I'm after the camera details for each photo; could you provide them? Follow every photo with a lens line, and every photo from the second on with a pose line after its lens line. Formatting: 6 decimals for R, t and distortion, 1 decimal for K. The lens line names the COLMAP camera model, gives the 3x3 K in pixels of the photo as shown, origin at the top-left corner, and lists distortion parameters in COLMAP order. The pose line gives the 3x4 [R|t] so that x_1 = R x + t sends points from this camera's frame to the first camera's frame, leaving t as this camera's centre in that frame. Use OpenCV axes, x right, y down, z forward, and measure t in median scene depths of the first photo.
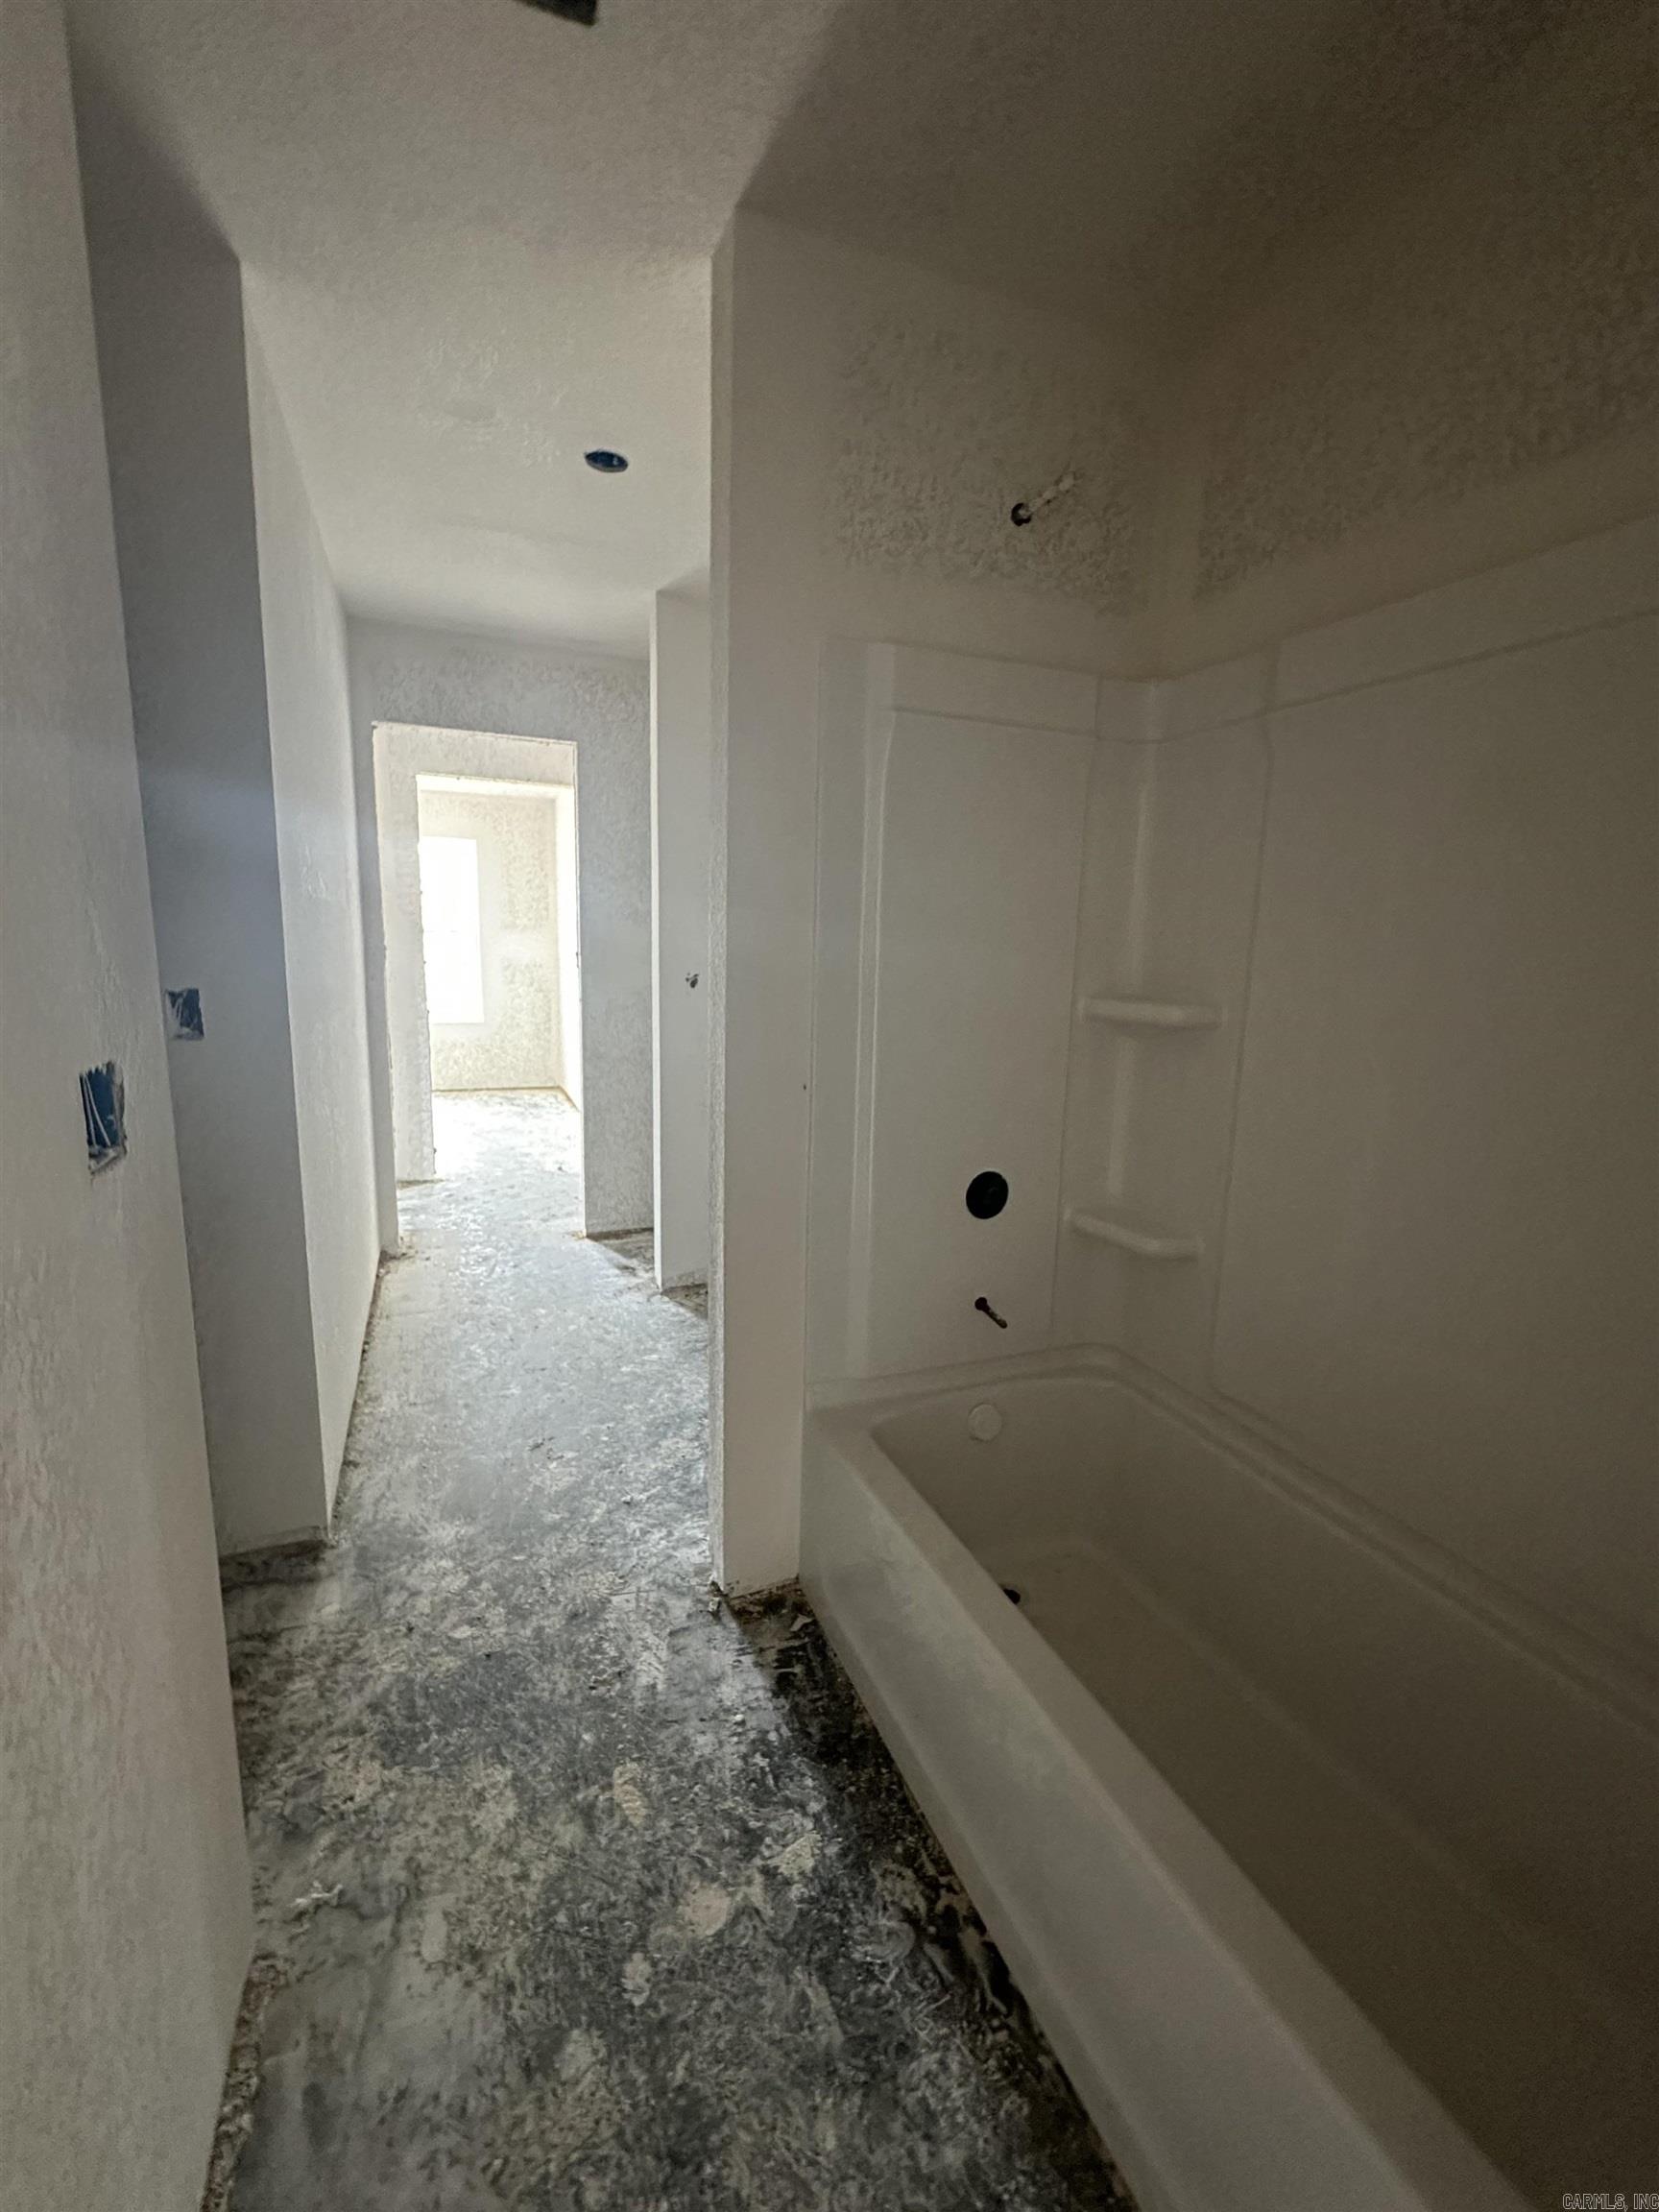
lens RADIAL K [[907.1, 0, 829.5], [0, 907.1, 1106.0], [0, 0, 1]] dist [-0.003585, -0.000239]
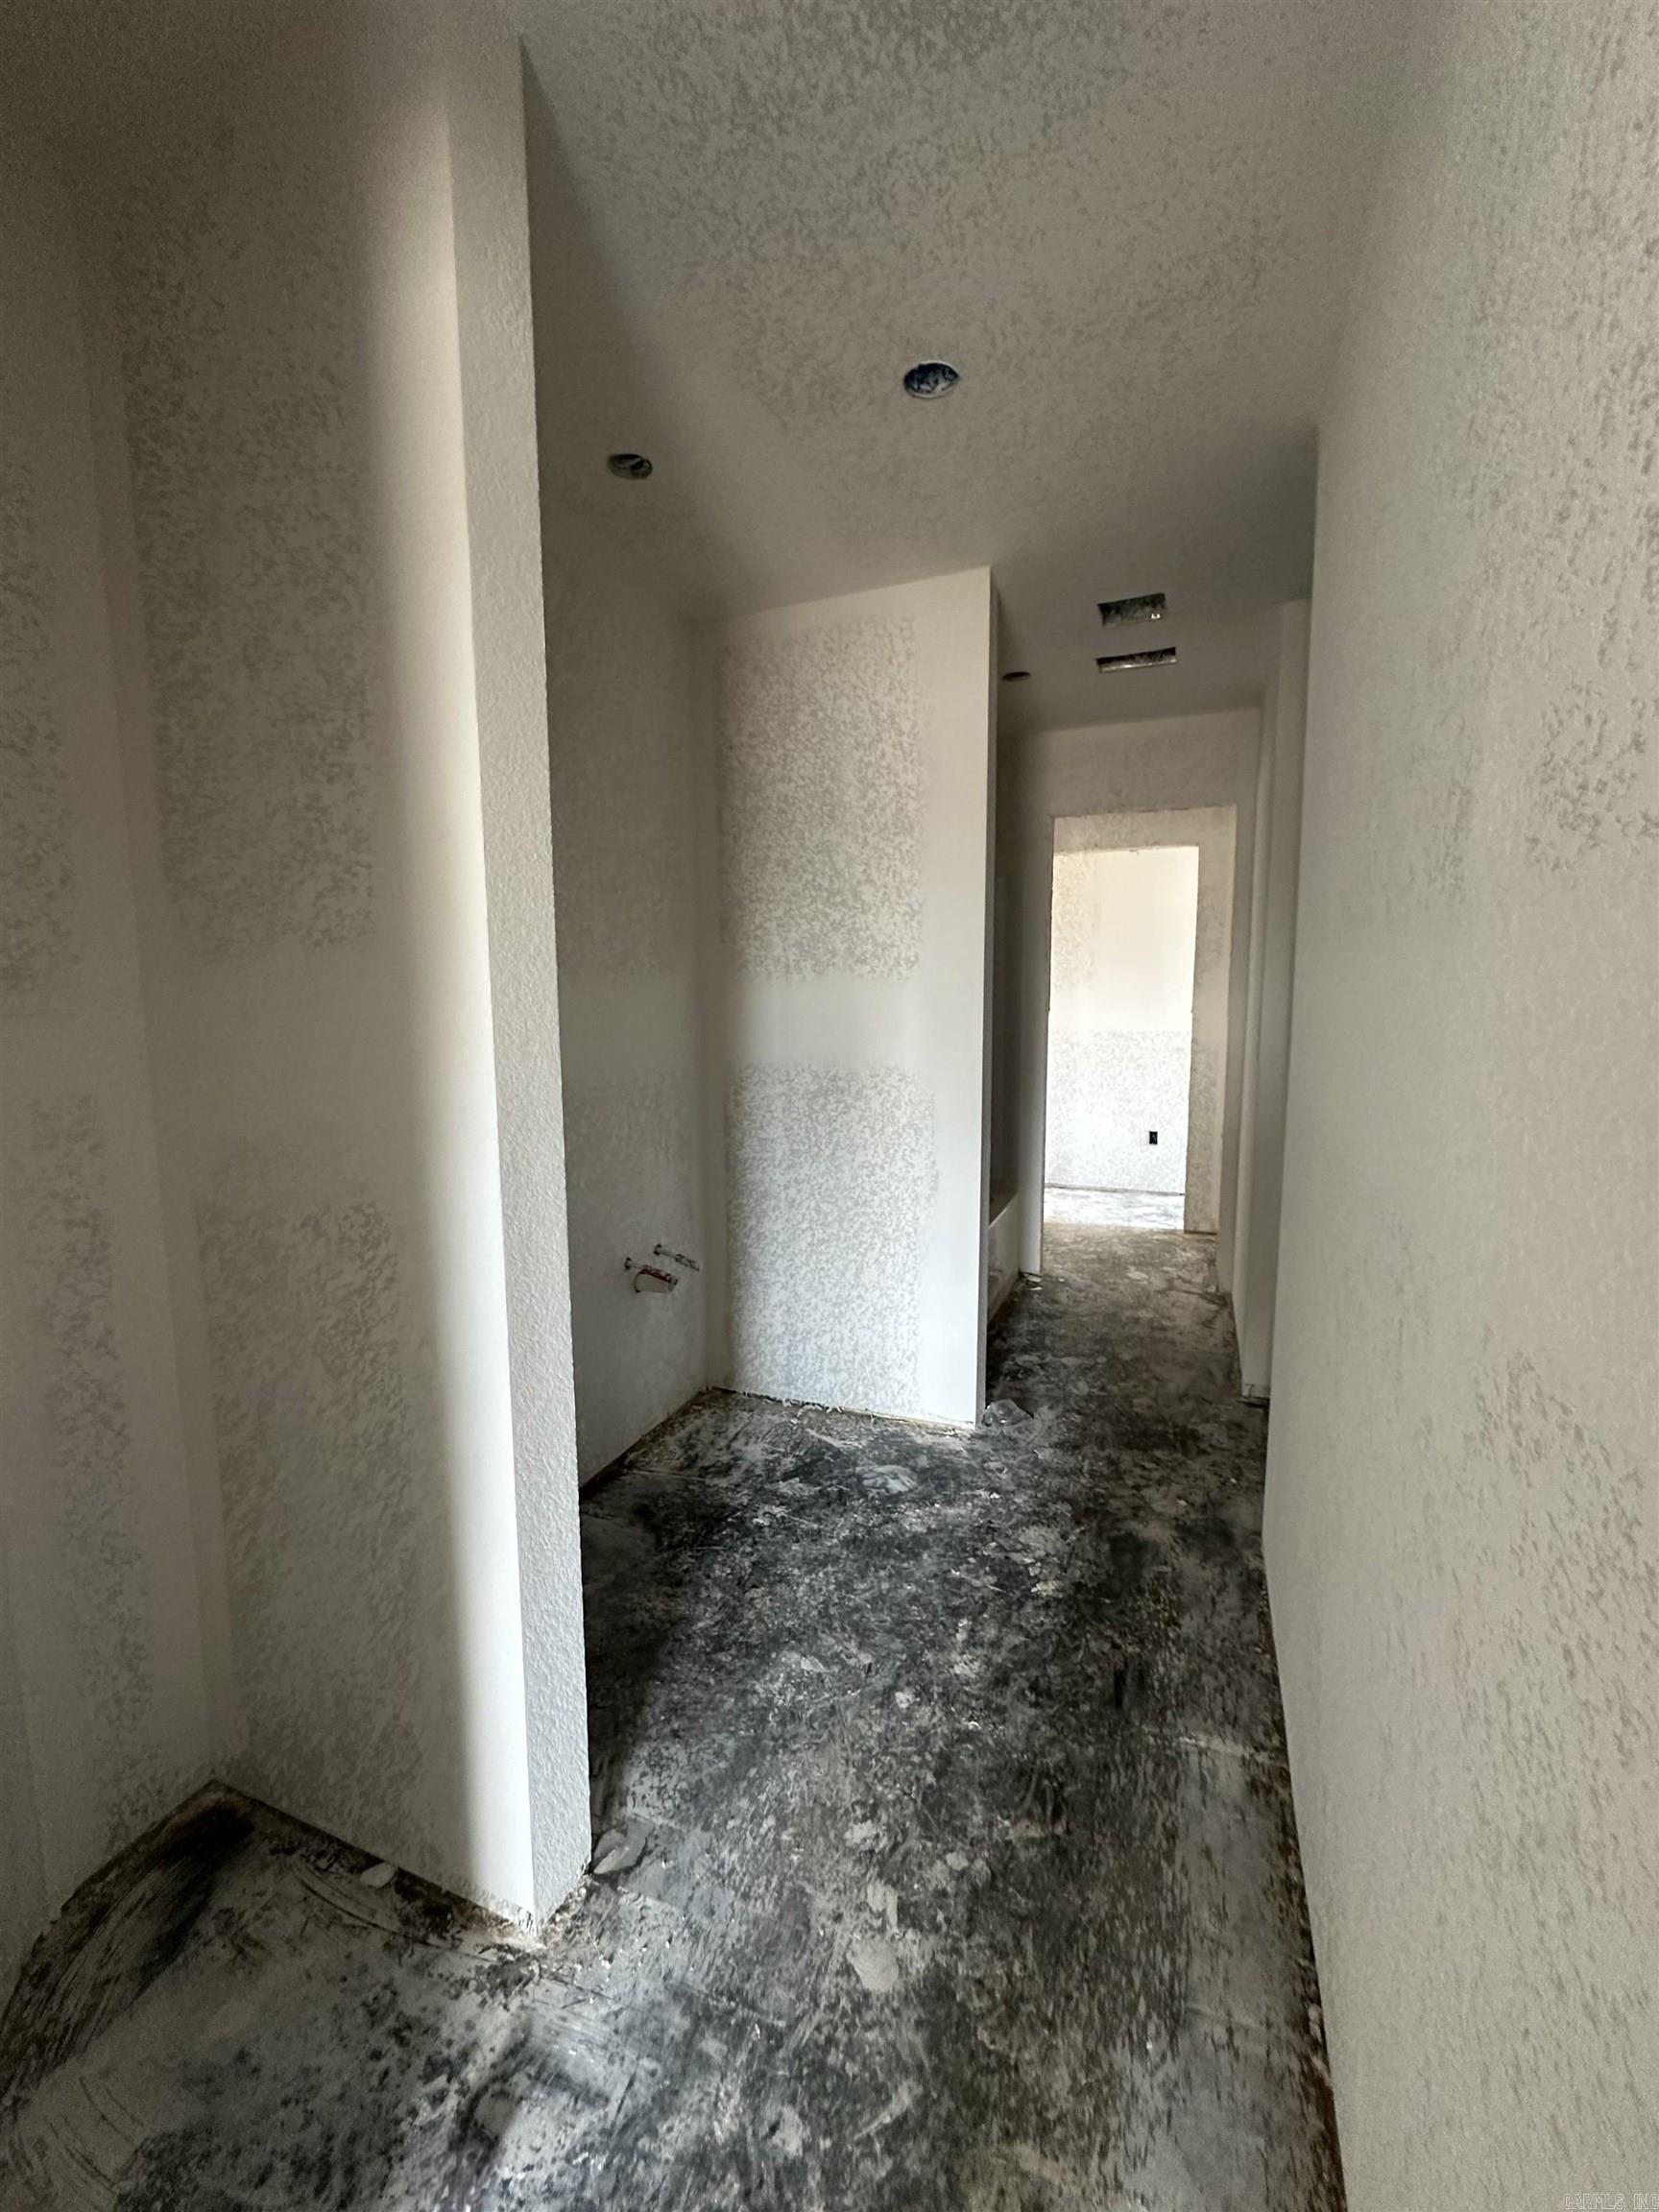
lens RADIAL K [[907.1, 0, 829.5], [0, 907.1, 1106.0], [0, 0, 1]] dist [-0.003585, -0.000239]
pose [[-0.712882, -0.104454, 0.693461, -0.985850], [0.109133, 0.960274, 0.256833, -0.404354], [-0.692740, 0.258771, -0.673163, 2.182056]]
